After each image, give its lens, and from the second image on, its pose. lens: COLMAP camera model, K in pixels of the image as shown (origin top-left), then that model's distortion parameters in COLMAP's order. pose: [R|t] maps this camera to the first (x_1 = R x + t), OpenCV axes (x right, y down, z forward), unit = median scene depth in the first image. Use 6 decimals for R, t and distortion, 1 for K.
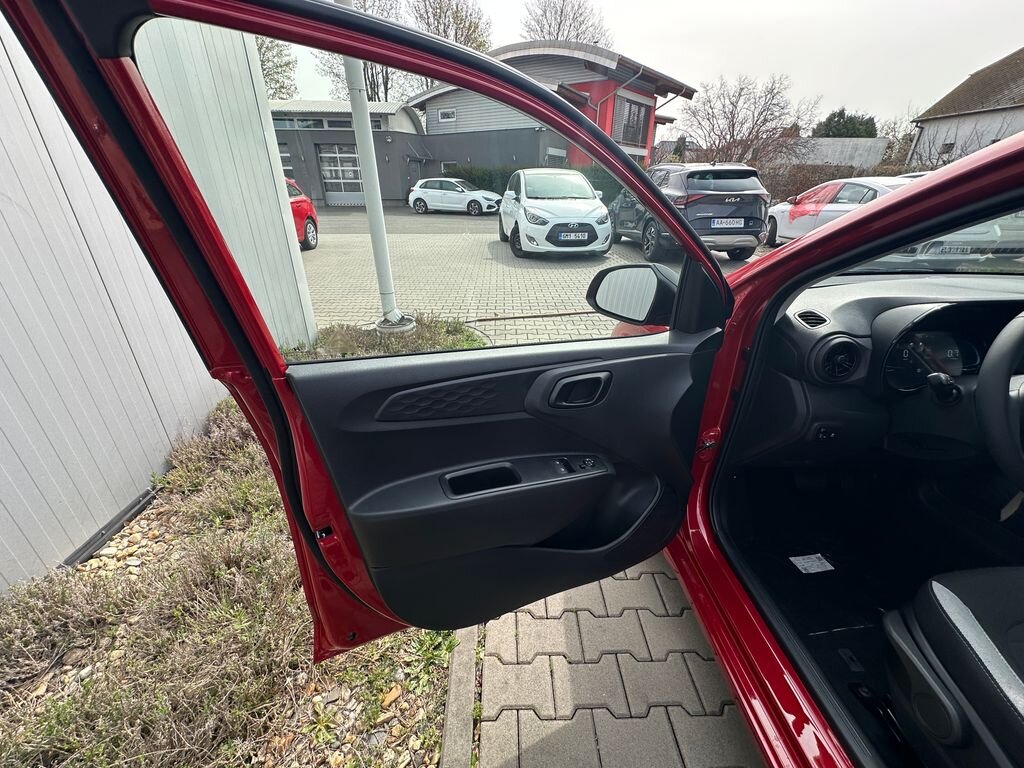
lens RADIAL K [[409.0, 0, 510.9], [0, 409.0, 384.0], [0, 0, 1]] dist [-0.001461, 0.000317]
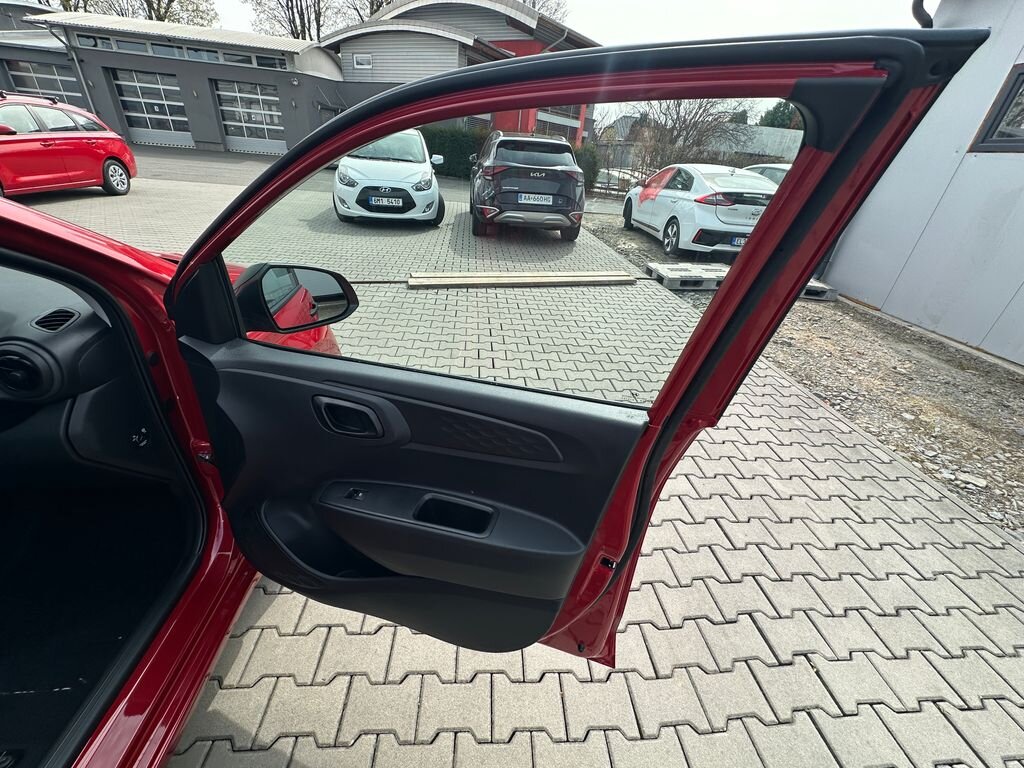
lens RADIAL K [[409.0, 0, 511.0], [0, 409.0, 384.9], [0, 0, 1]] dist [-0.001461, 0.000317]
pose [[0.995311, 0.038163, 0.088879, 0.144111], [-0.044098, 0.996858, 0.065798, -0.006717], [-0.086089, -0.069409, 0.993867, 0.006364]]
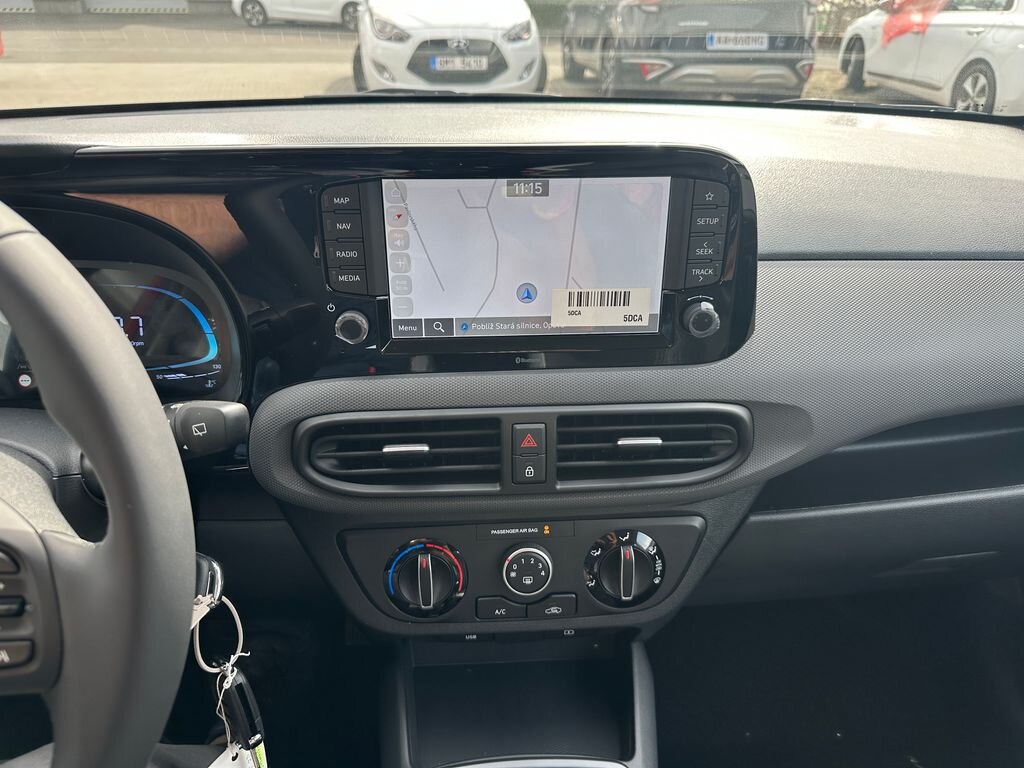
lens RADIAL K [[720.2, 0, 519.3], [0, 720.2, 375.3], [0, 0, 1]] dist [0.027950, -0.044951]
pose [[0.998552, -0.012528, 0.052309, 0.068431], [0.010144, 0.998909, 0.045587, -0.002630], [-0.052823, -0.044990, 0.997590, 0.021630]]
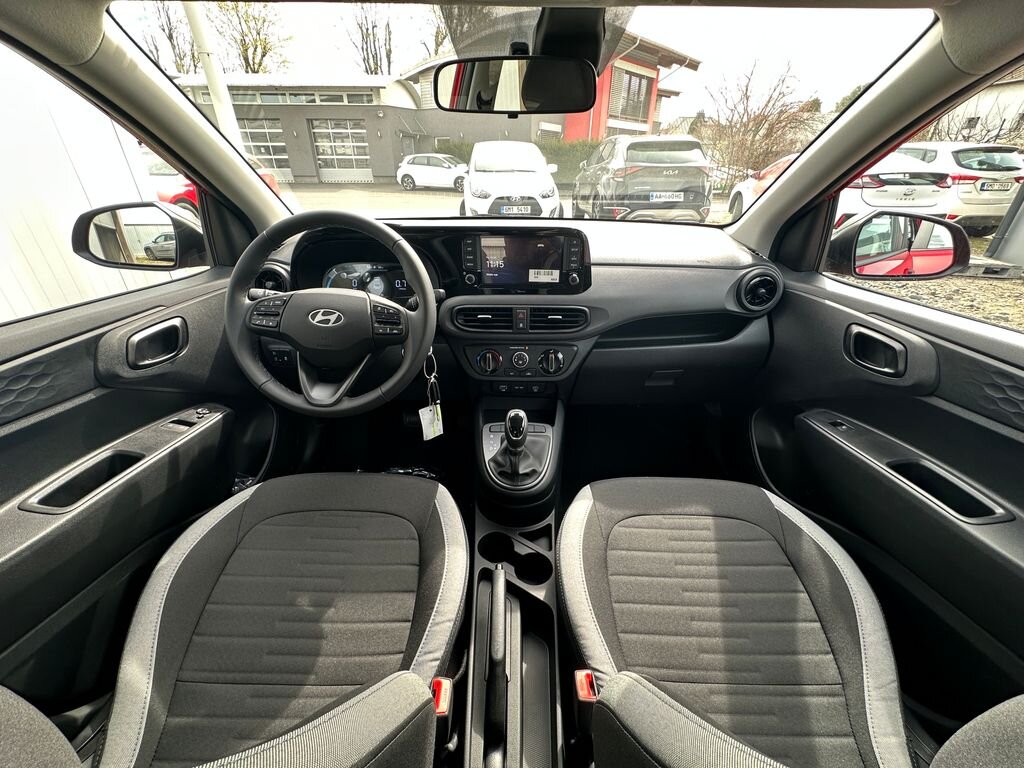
lens RADIAL K [[409.0, 0, 510.8], [0, 409.0, 383.8], [0, 0, 1]] dist [-0.001461, 0.000317]
pose [[0.999240, 0.019854, -0.033530, 0.070725], [-0.018471, 0.998985, 0.041085, 0.007264], [0.034312, -0.040435, 0.998593, -0.002440]]
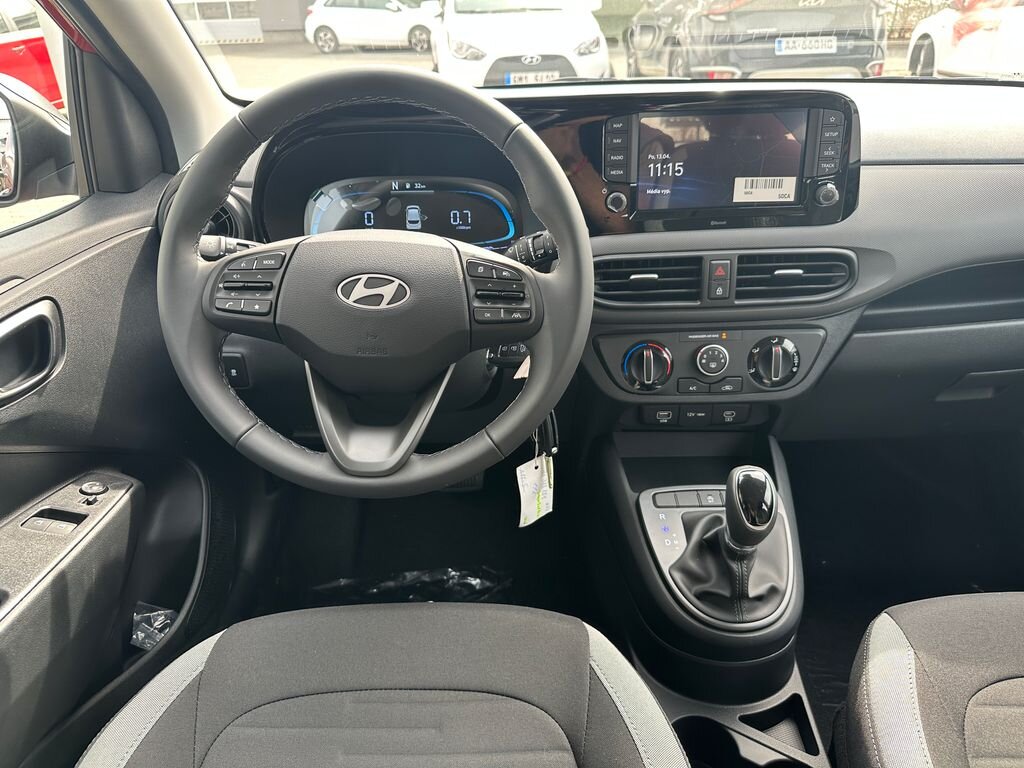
lens RADIAL K [[720.2, 0, 505.8], [0, 720.2, 381.0], [0, 0, 1]] dist [0.027950, -0.044951]
pose [[0.999086, -0.013021, -0.040708, 0.058942], [0.014292, 0.999414, 0.031092, 0.006022], [0.040279, -0.031645, 0.998687, 0.003467]]
